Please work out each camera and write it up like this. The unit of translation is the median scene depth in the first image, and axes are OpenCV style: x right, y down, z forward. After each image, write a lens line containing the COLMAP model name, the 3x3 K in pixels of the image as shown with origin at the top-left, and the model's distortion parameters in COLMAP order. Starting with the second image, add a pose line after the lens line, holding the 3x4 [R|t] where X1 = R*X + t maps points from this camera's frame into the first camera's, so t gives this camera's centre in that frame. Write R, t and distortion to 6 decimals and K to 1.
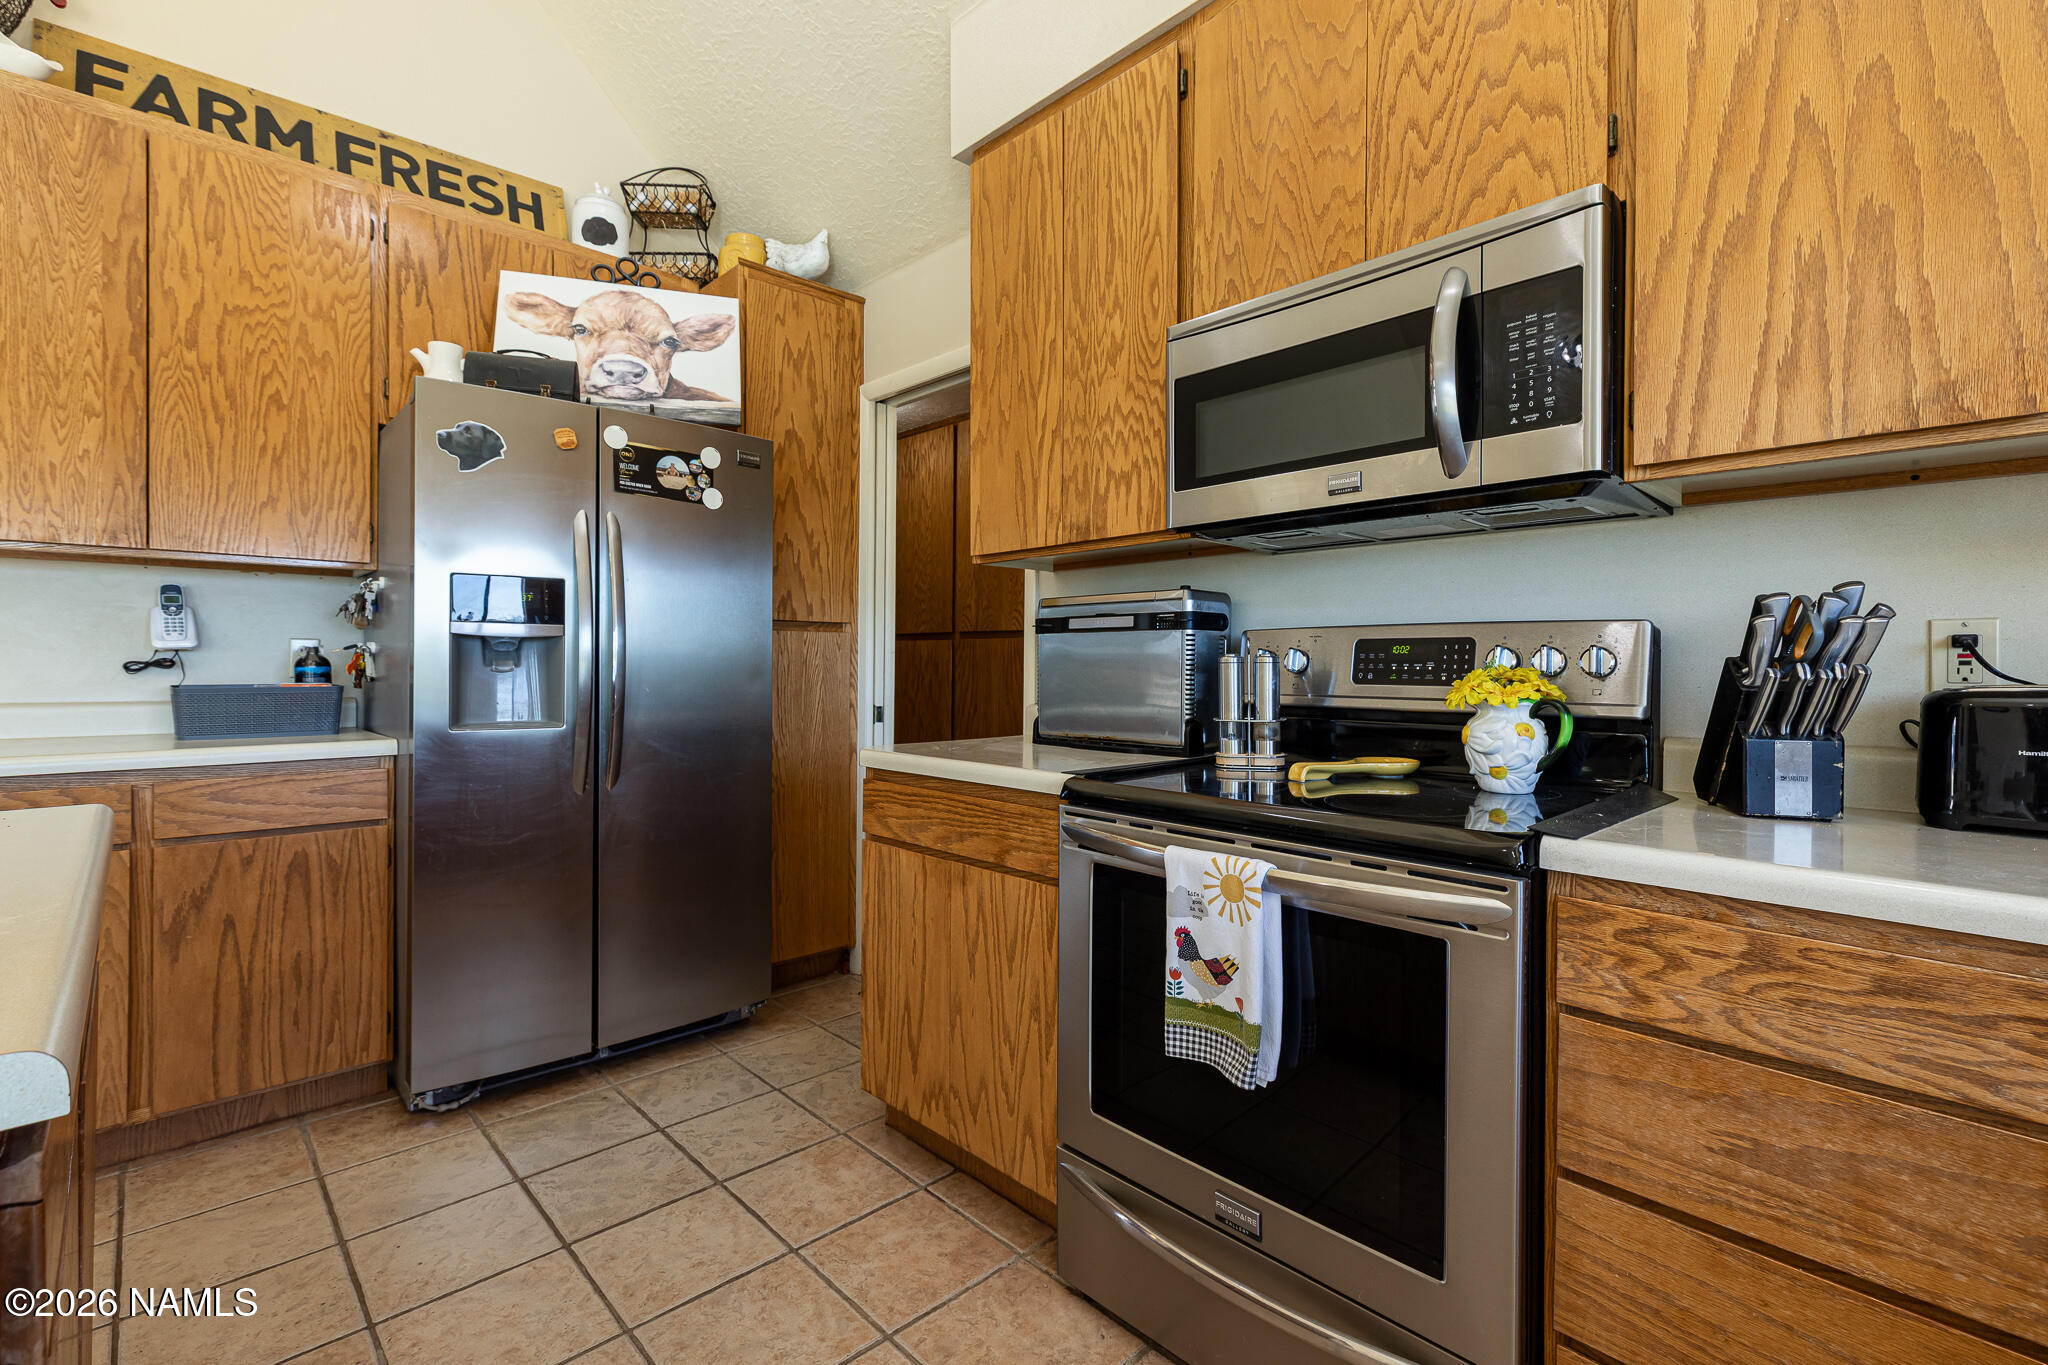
lens RADIAL K [[914.5, 0, 1023.9], [0, 914.5, 671.5], [0, 0, 1]] dist [0.000373, 0.000174]
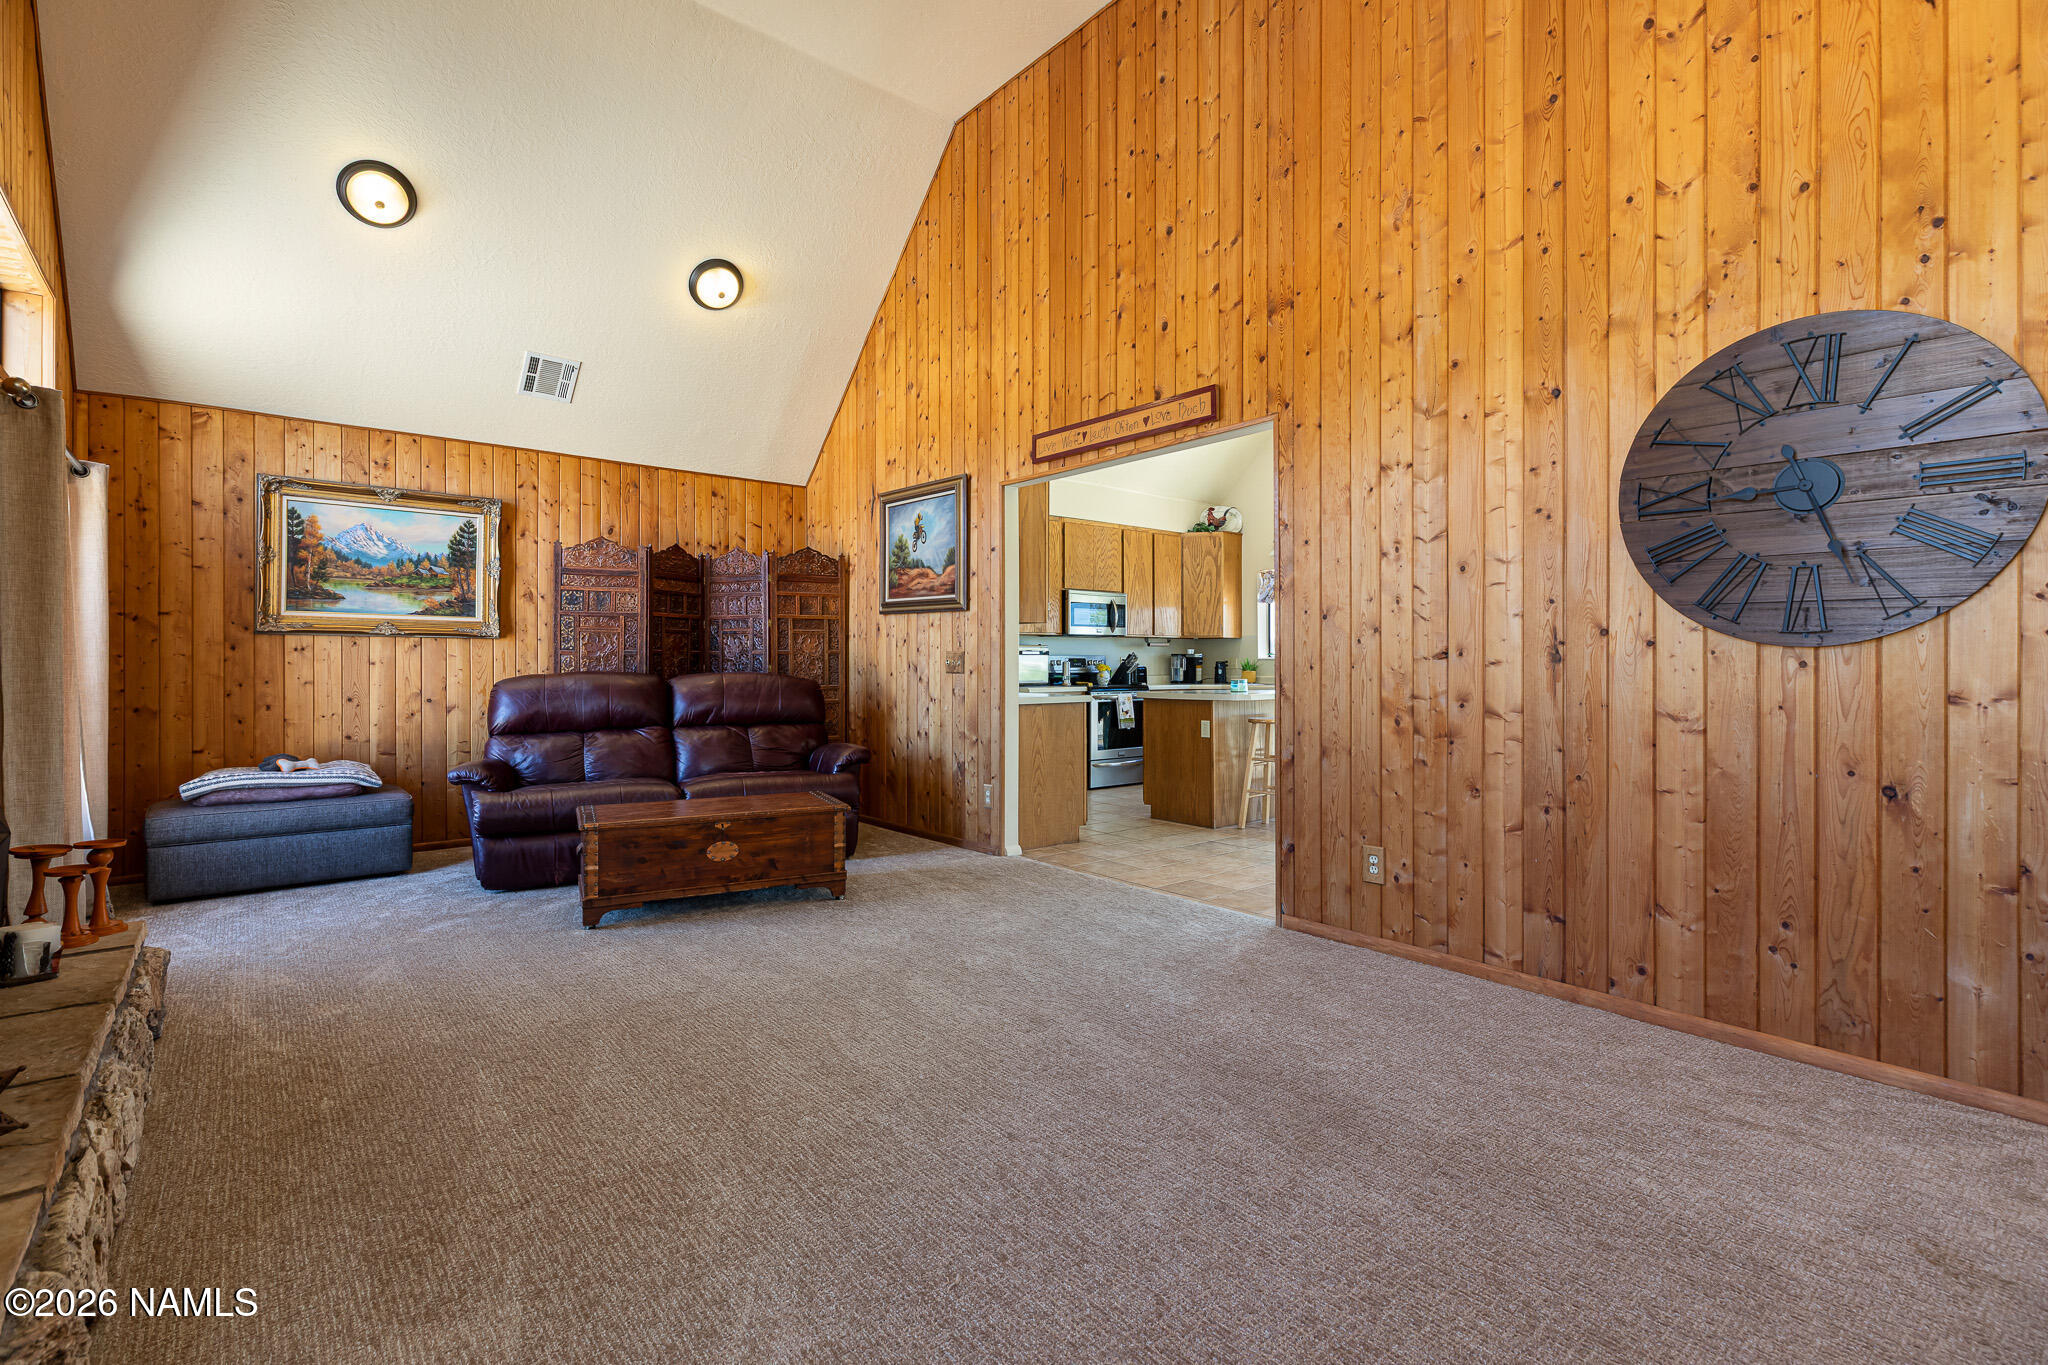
lens RADIAL K [[914.5, 0, 1023.9], [0, 914.5, 671.5], [0, 0, 1]] dist [0.000373, 0.000174]
pose [[0.064442, -0.015031, 0.997808, -3.953543], [0.003443, 0.999884, 0.014840, -0.033916], [-0.997916, 0.002479, 0.064486, 0.837099]]
